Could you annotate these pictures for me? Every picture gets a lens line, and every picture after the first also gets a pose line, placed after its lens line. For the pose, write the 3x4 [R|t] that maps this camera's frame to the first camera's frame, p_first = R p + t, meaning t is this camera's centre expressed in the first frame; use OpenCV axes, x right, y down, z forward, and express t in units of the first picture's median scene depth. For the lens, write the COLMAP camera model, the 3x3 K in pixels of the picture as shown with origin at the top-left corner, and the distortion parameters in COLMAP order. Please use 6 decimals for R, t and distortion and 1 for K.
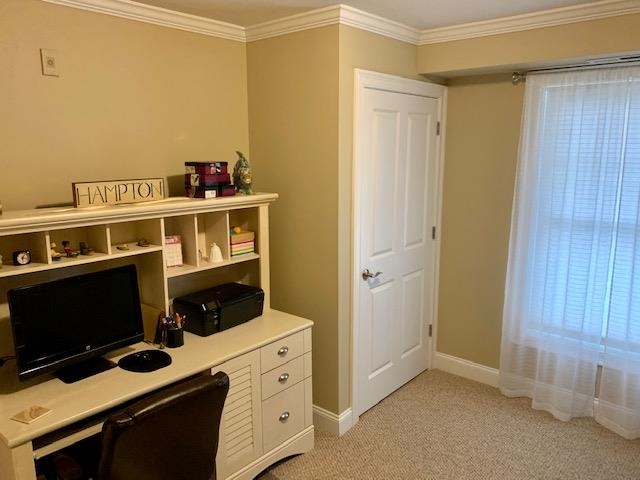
lens RADIAL K [[492.4, 0, 319.6], [0, 492.4, 232.8], [0, 0, 1]] dist [0.037627, -0.048412]
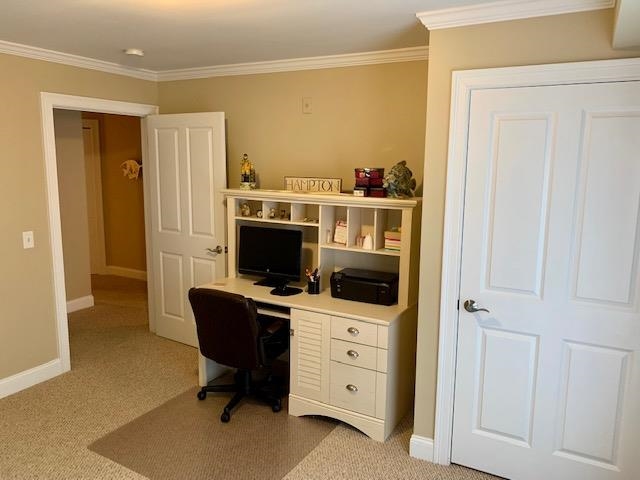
lens RADIAL K [[492.4, 0, 323.6], [0, 492.4, 227.8], [0, 0, 1]] dist [0.037627, -0.048412]
pose [[0.198894, 0.145028, -0.969231, 1.014612], [-0.172064, 0.978795, 0.111151, -0.117653], [0.964798, 0.144662, 0.219630, 0.648815]]
